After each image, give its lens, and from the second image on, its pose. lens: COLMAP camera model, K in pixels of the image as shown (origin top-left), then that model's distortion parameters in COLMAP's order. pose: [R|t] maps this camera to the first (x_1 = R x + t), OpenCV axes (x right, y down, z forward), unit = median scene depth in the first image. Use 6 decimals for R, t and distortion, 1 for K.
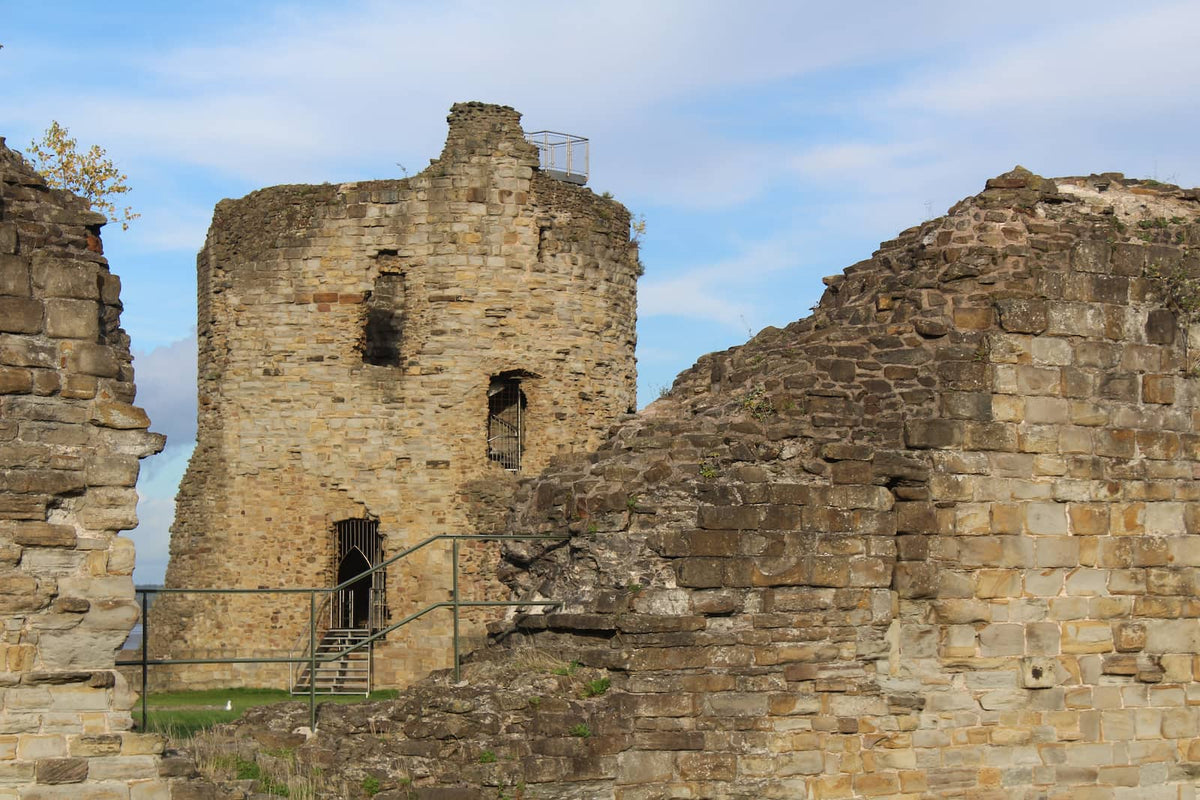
lens RADIAL K [[2879.0, 0, 600.0], [0, 2879.0, 400.0], [0, 0, 1]] dist [0.066243, 0.203653]
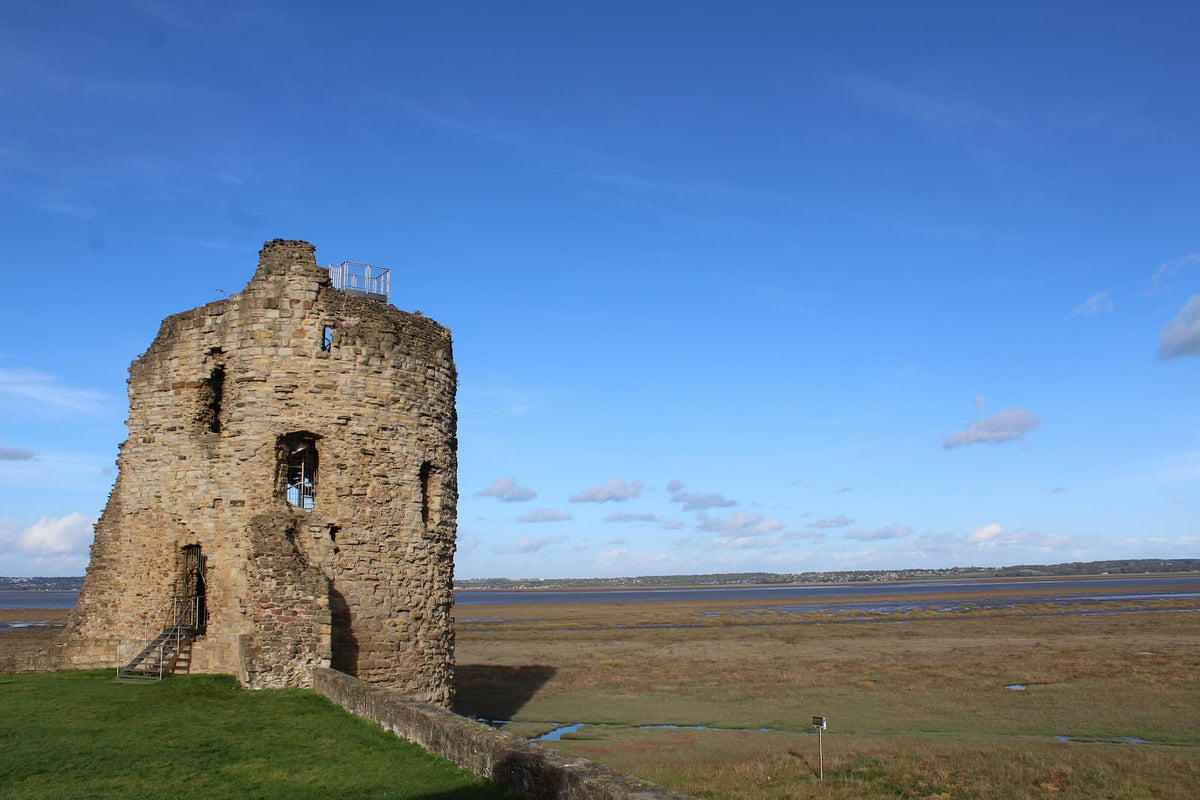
lens RADIAL K [[999.5, 0, 600.8], [0, 999.5, 414.7], [0, 0, 1]] dist [-0.168365, 0.155172]
pose [[0.973025, -0.046745, -0.225912, 0.209008], [0.025142, 0.994911, -0.097573, 0.029738], [0.229324, 0.089261, 0.969249, 0.592192]]
